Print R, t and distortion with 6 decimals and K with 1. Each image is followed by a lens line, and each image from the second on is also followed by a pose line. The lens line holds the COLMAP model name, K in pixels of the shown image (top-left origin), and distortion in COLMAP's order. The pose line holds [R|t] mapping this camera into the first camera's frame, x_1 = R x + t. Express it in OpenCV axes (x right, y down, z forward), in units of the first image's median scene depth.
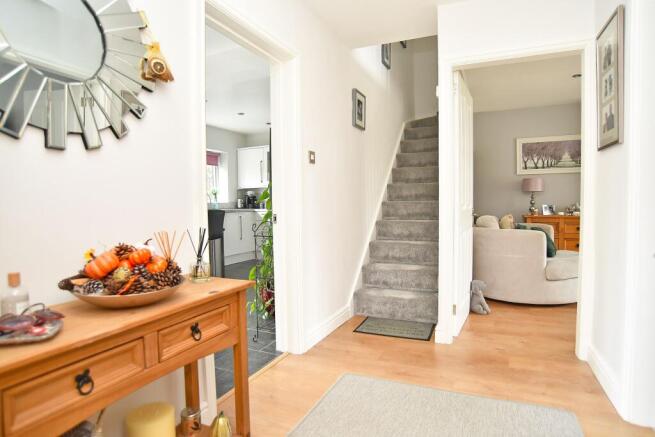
lens RADIAL K [[387.6, 0, 327.5], [0, 387.6, 218.5], [0, 0, 1]] dist [-0.071957, 0.000300]
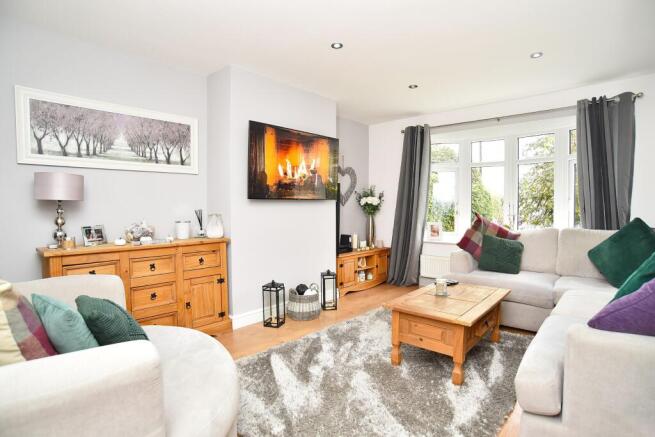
lens RADIAL K [[349.4, 0, 327.5], [0, 349.4, 218.5], [0, 0, 1]] dist [-0.125022, 0.065131]
pose [[0.289543, -0.010480, 0.957108, 0.228651], [0.037354, 0.999302, -0.000358, -0.033954], [-0.956436, 0.035856, 0.289732, 0.537547]]
